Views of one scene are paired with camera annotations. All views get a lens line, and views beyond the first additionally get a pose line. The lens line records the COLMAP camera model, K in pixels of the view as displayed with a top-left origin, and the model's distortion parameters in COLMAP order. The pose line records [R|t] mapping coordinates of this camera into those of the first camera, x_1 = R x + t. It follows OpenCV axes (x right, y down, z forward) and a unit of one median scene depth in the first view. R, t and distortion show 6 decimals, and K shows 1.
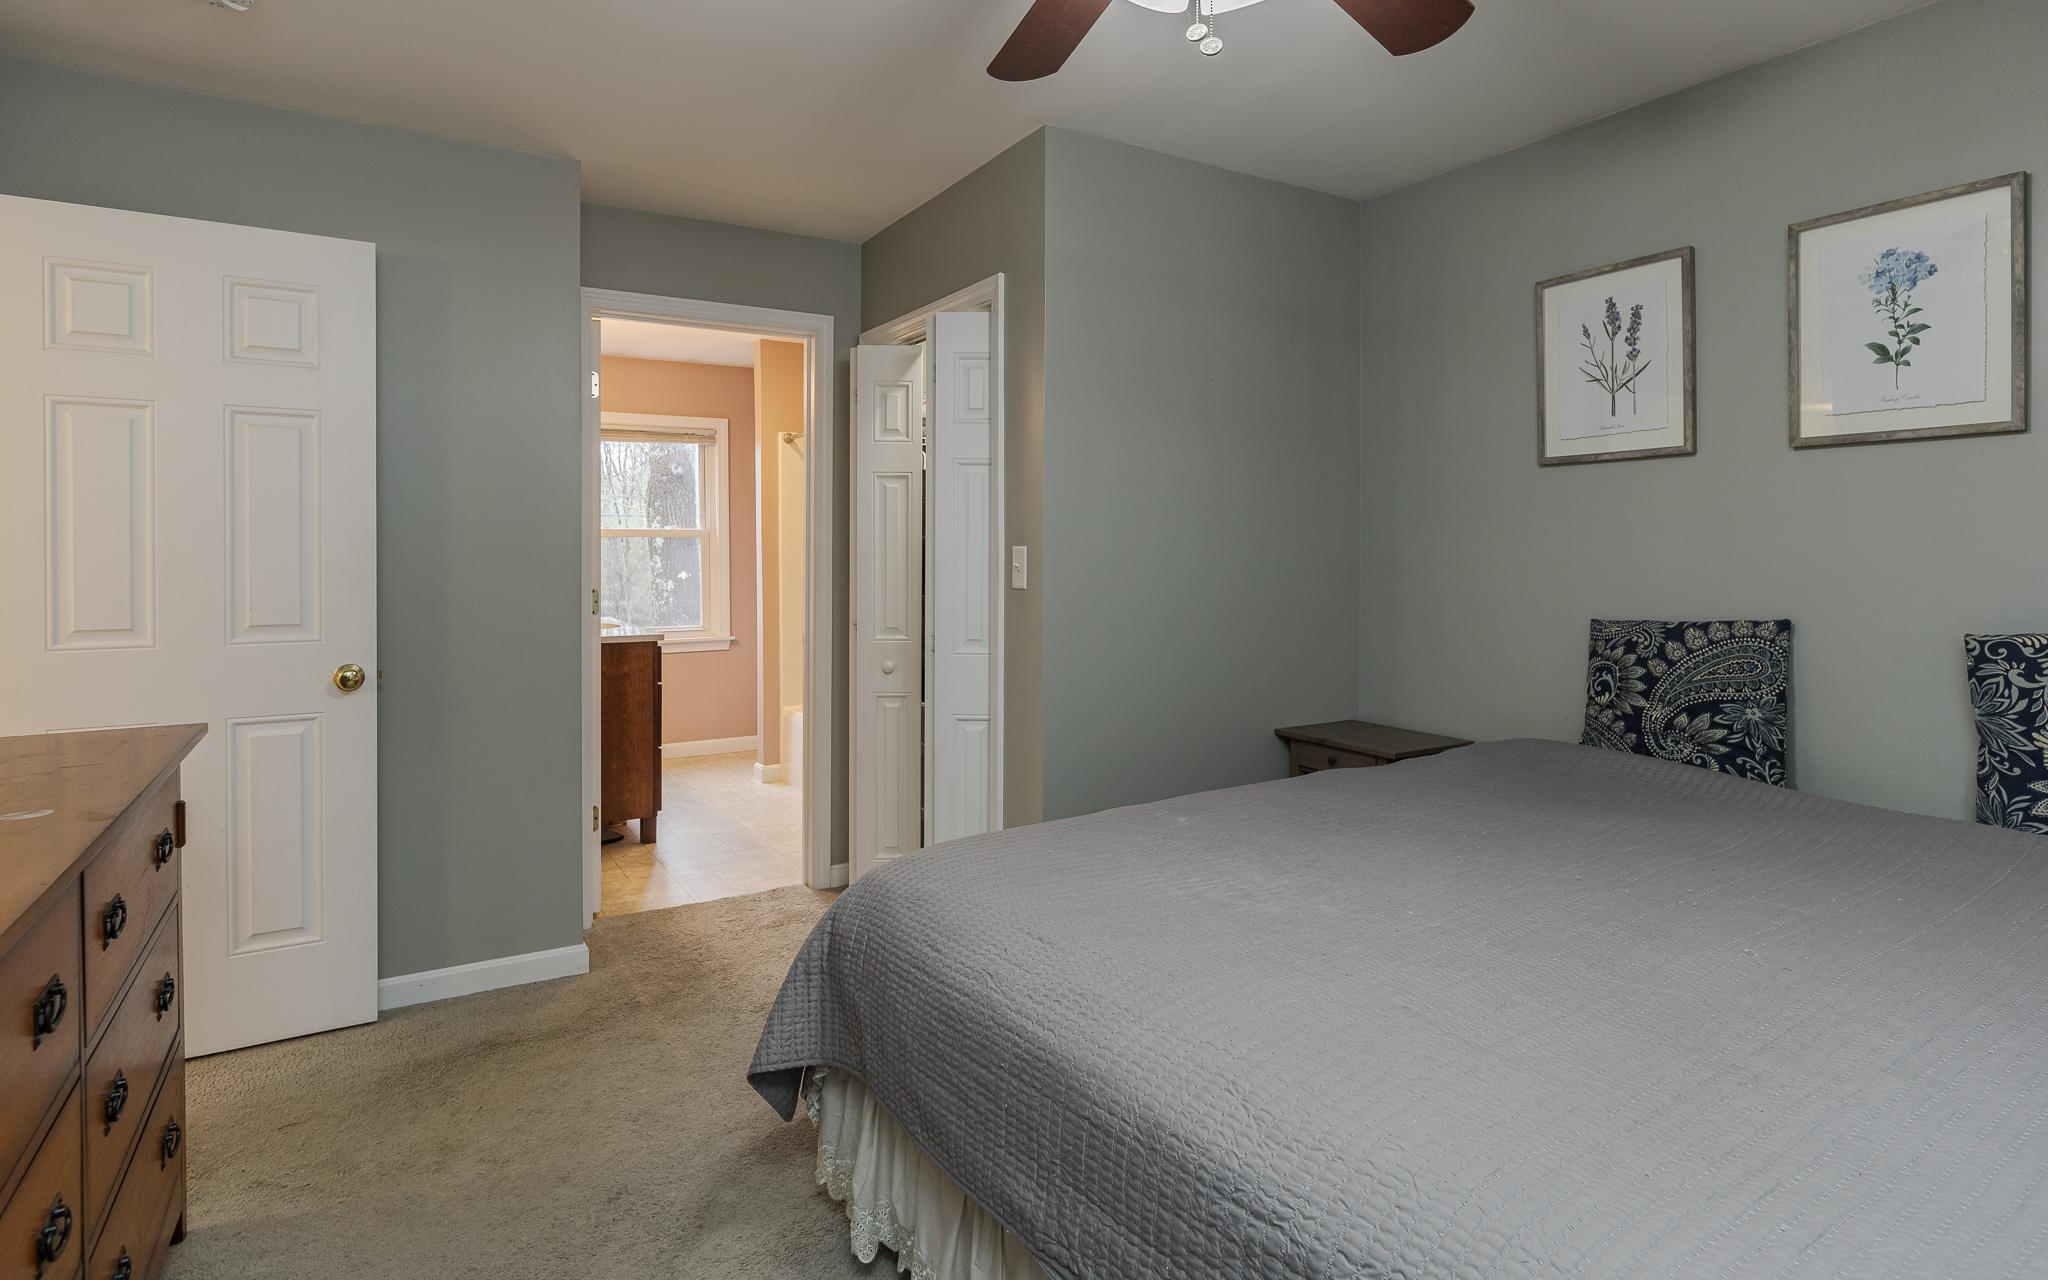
lens RADIAL K [[1075.5, 0, 1016.3], [0, 1075.5, 555.9], [0, 0, 1]] dist [-0.000966, -0.000079]
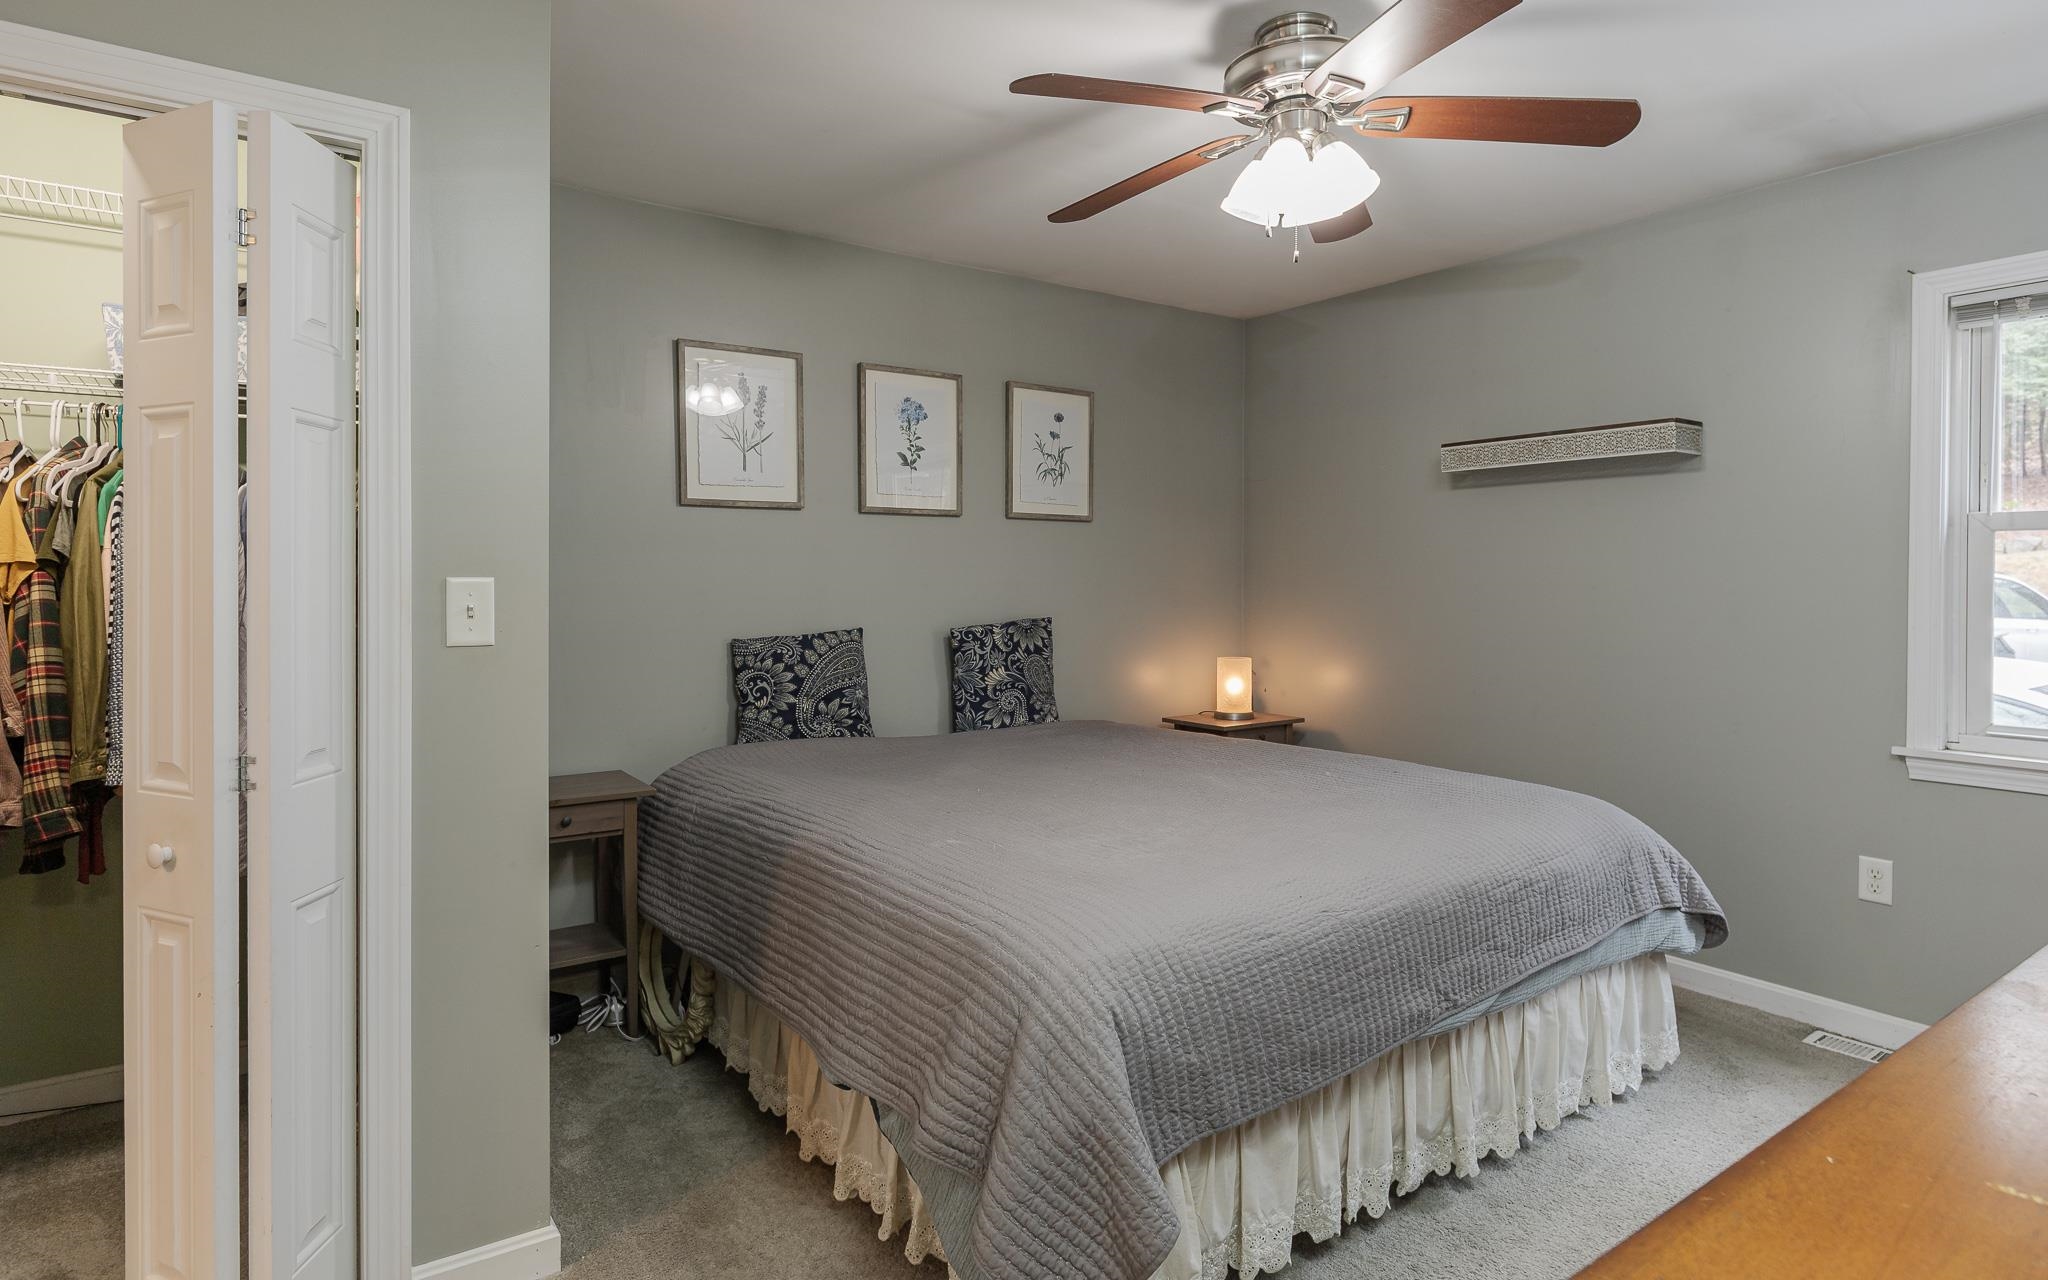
lens RADIAL K [[1081.8, 0, 1037.0], [0, 1081.8, 601.9], [0, 0, 1]] dist [-0.000239, 0.000278]
pose [[-0.087855, -0.009289, 0.996090, -0.750823], [0.014027, 0.999846, 0.010561, 0.010507], [-0.996035, 0.014900, -0.087711, 0.842555]]
